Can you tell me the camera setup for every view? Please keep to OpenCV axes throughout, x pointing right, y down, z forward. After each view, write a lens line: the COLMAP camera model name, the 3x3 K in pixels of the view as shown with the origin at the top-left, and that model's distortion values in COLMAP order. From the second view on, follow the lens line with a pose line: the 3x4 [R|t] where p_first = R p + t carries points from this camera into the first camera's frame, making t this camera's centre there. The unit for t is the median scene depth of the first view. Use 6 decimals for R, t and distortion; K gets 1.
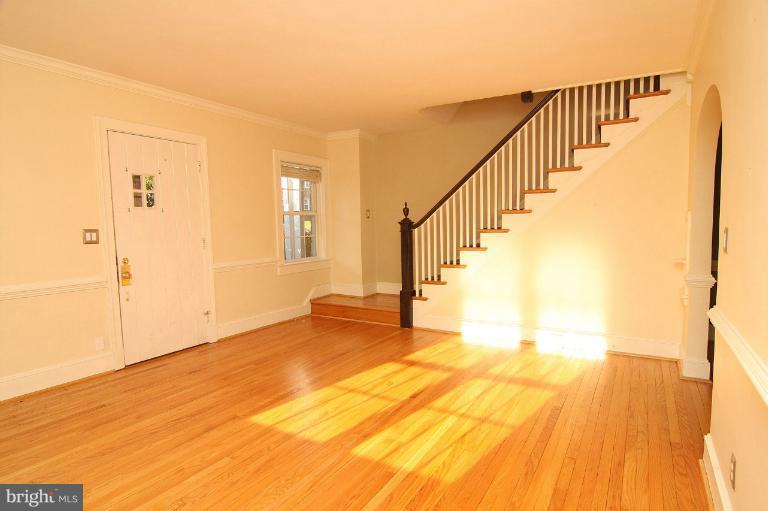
lens RADIAL K [[452.1, 0, 384.0], [0, 452.1, 255.5], [0, 0, 1]] dist [0.020297, -0.000101]
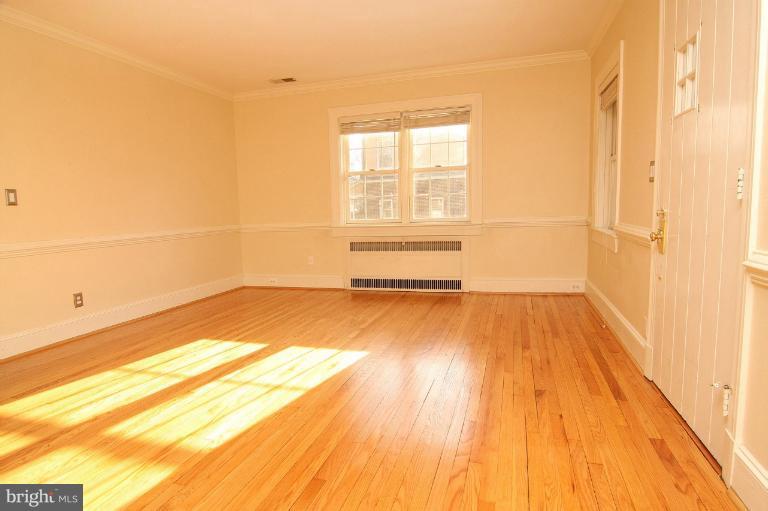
lens RADIAL K [[455.5, 0, 384.5], [0, 455.5, 237.2], [0, 0, 1]] dist [0.021667, -0.000180]
pose [[-0.968591, 0.050392, -0.243499, -0.048737], [0.018537, 0.991158, 0.131383, -0.040440], [0.247967, 0.122743, -0.960961, 1.308127]]
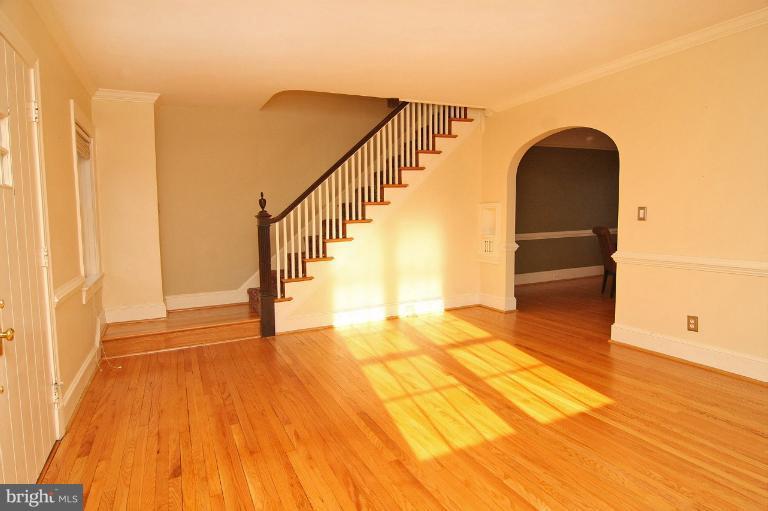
lens RADIAL K [[455.5, 0, 384.5], [0, 455.5, 237.2], [0, 0, 1]] dist [0.021667, -0.000180]
pose [[0.567433, -0.060322, 0.821207, -0.623396], [0.087180, 0.996109, 0.012930, -0.026569], [-0.818791, 0.064256, 0.570484, 0.354900]]
